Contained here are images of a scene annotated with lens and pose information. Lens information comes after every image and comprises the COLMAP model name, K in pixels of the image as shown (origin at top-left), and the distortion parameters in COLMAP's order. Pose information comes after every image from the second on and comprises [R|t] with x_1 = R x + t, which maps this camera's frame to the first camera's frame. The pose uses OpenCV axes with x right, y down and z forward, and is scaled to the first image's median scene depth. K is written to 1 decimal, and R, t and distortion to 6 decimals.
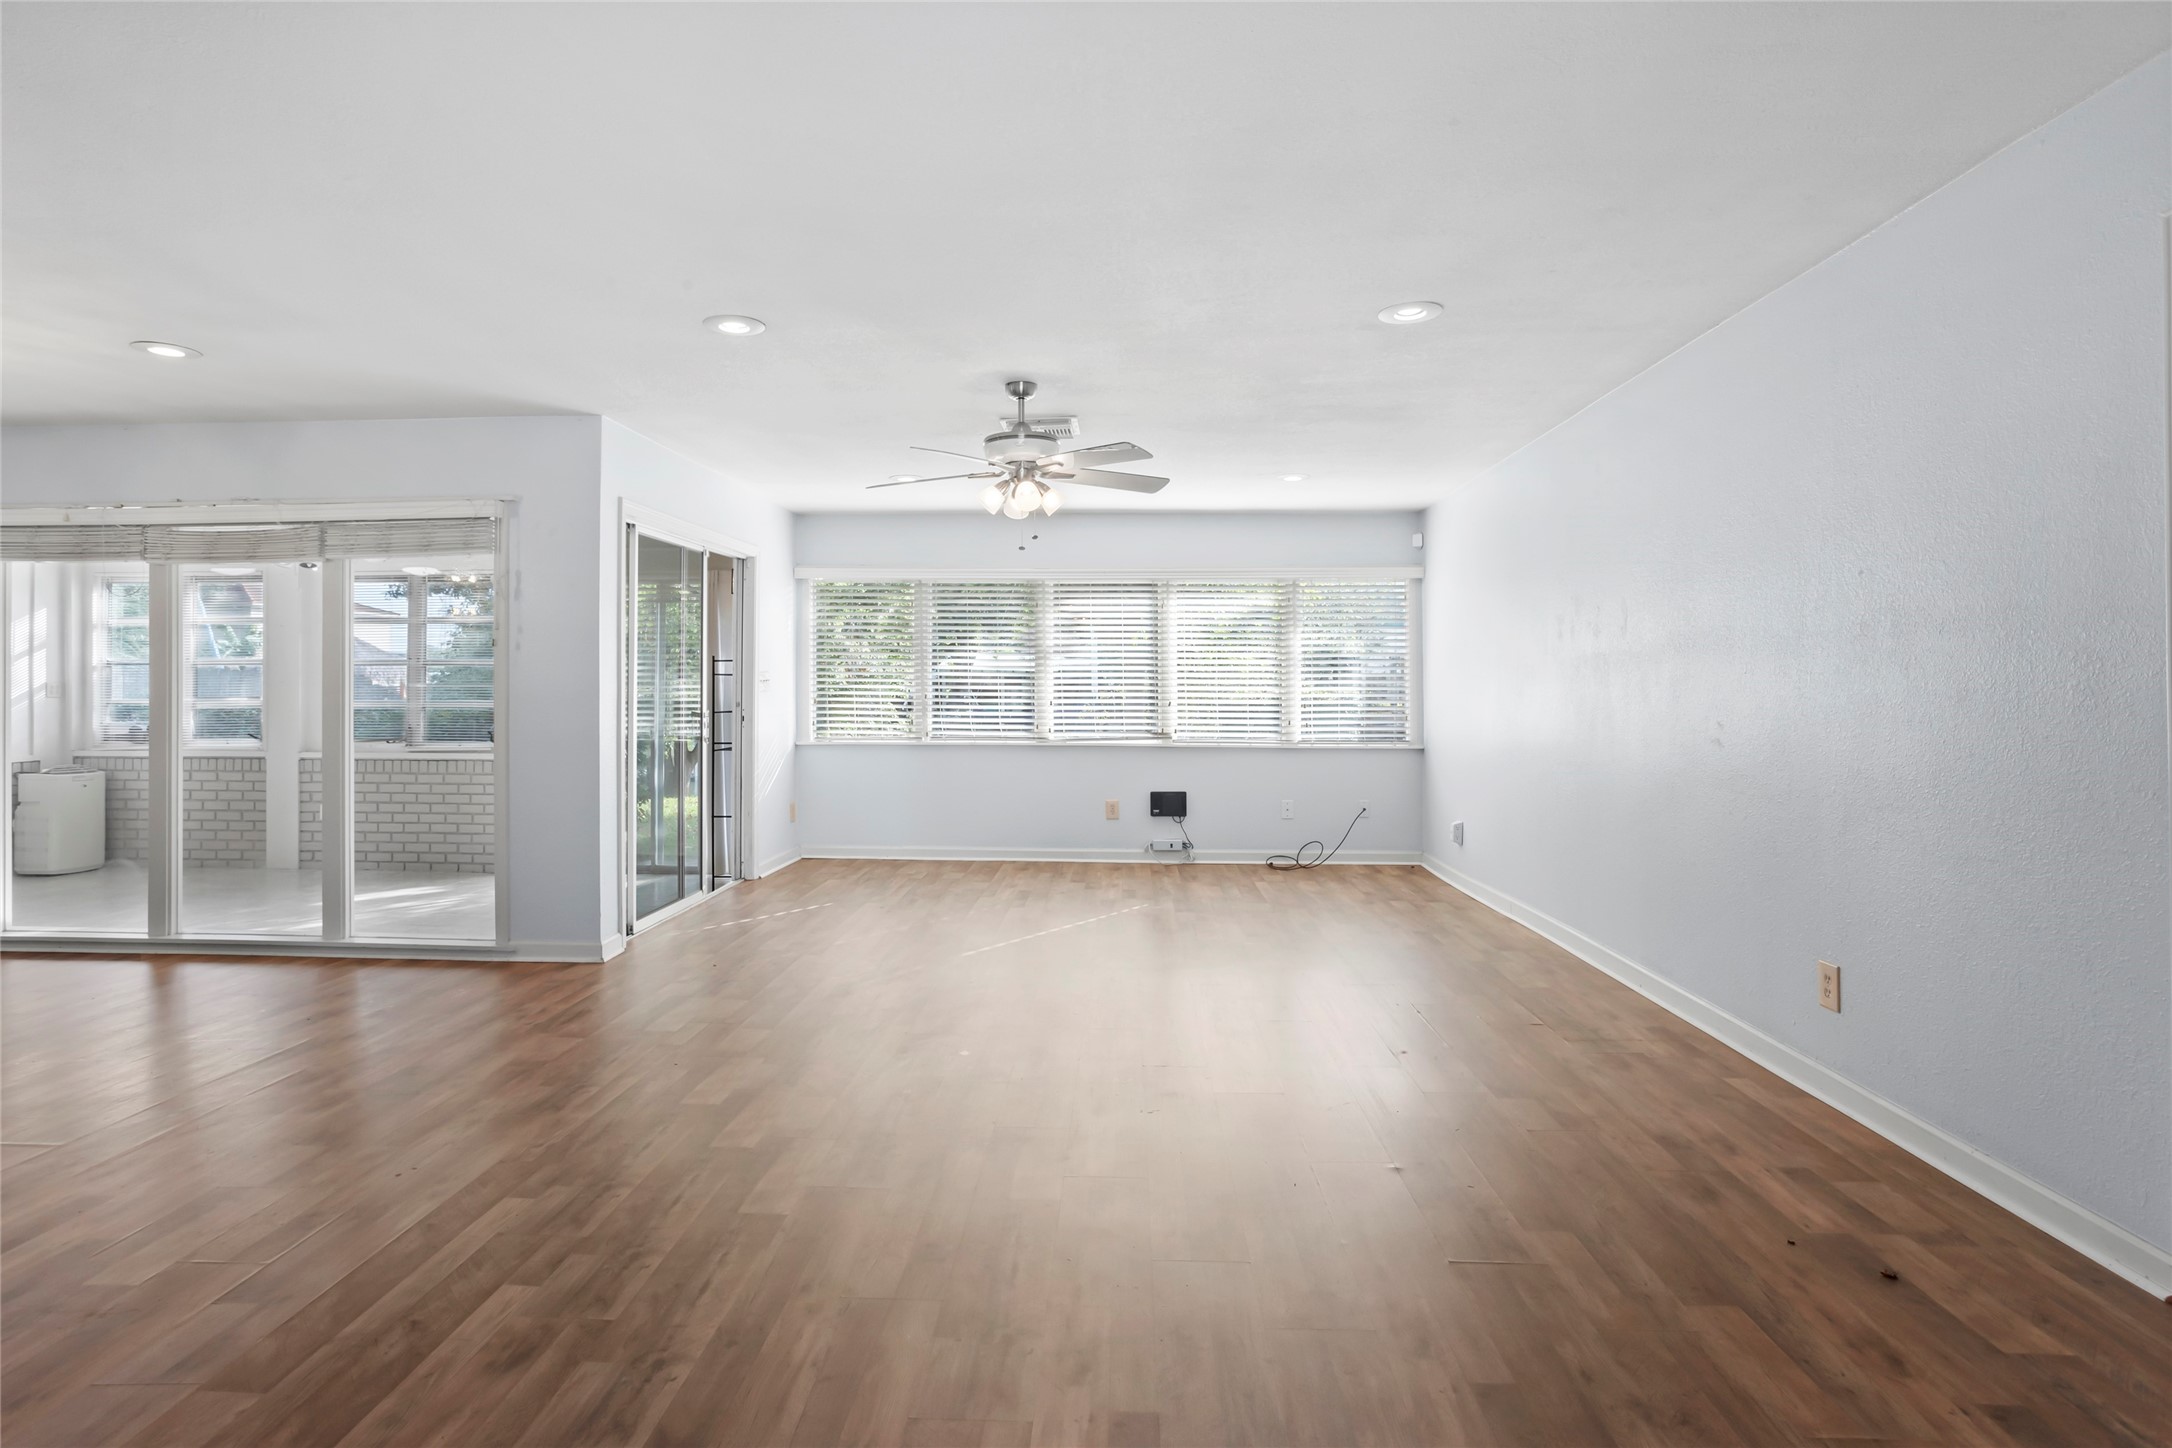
lens RADIAL K [[1066.5, 0, 1094.0], [0, 1066.5, 702.0], [0, 0, 1]] dist [-0.026548, 0.009257]
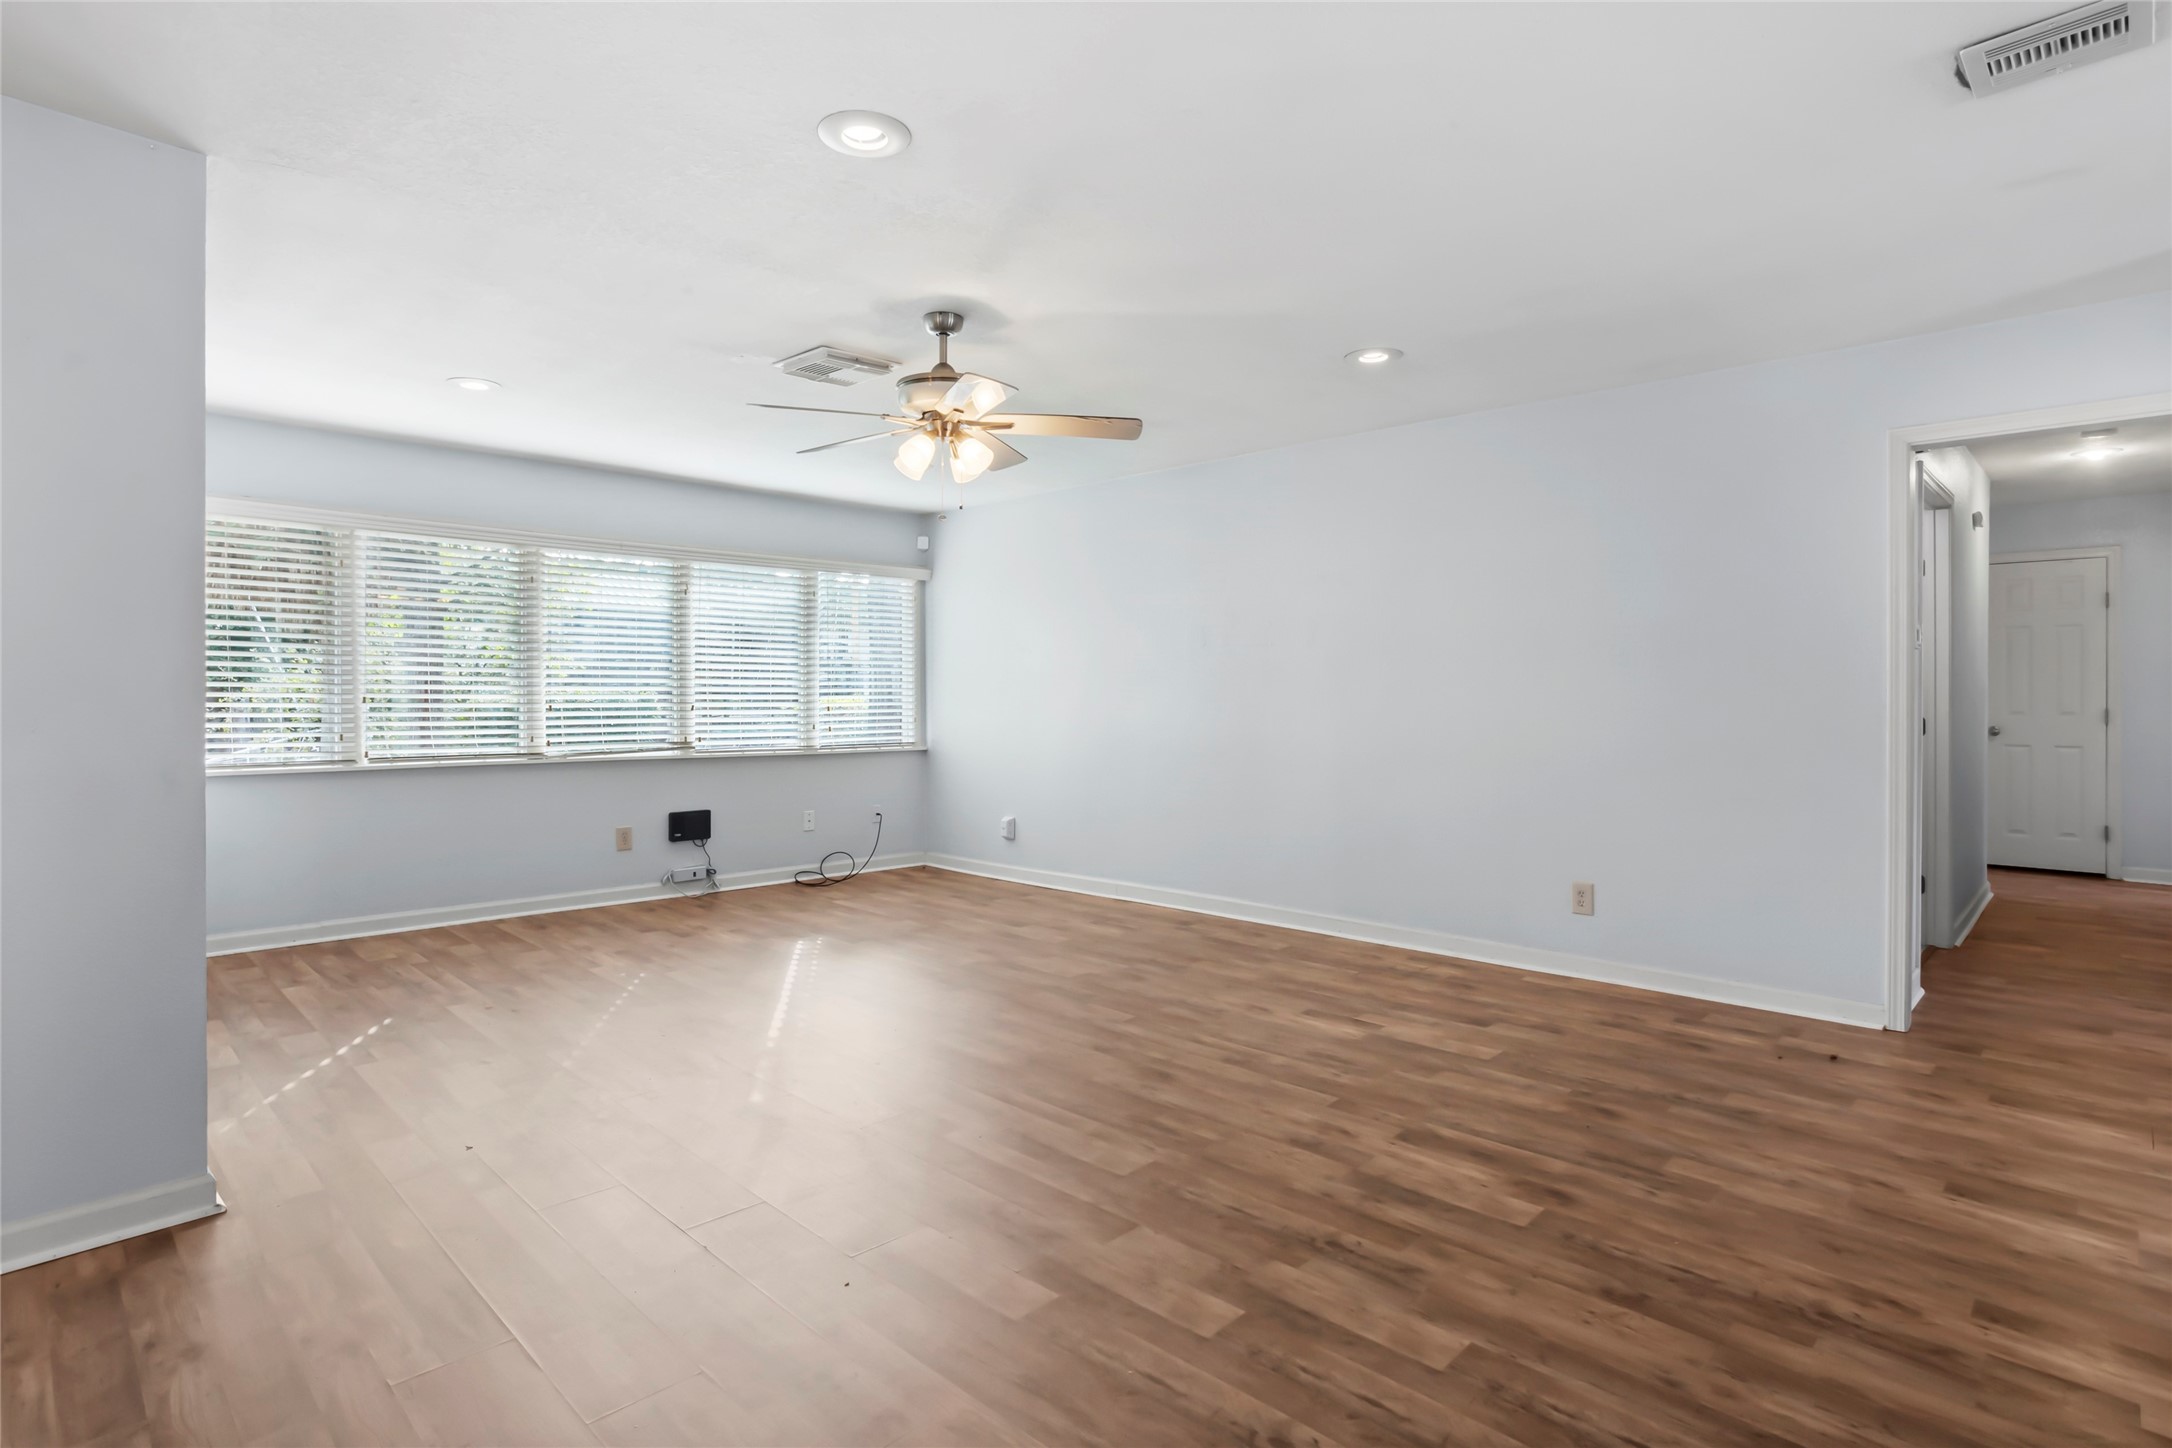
lens RADIAL K [[1066.5, 0, 1018.9], [0, 1066.5, 714.8], [0, 0, 1]] dist [-0.026548, 0.009257]
pose [[0.681927, -0.013006, 0.731305, -0.371939], [0.003988, 0.999893, 0.014064, -0.003275], [-0.731409, -0.006674, 0.681906, 0.237832]]
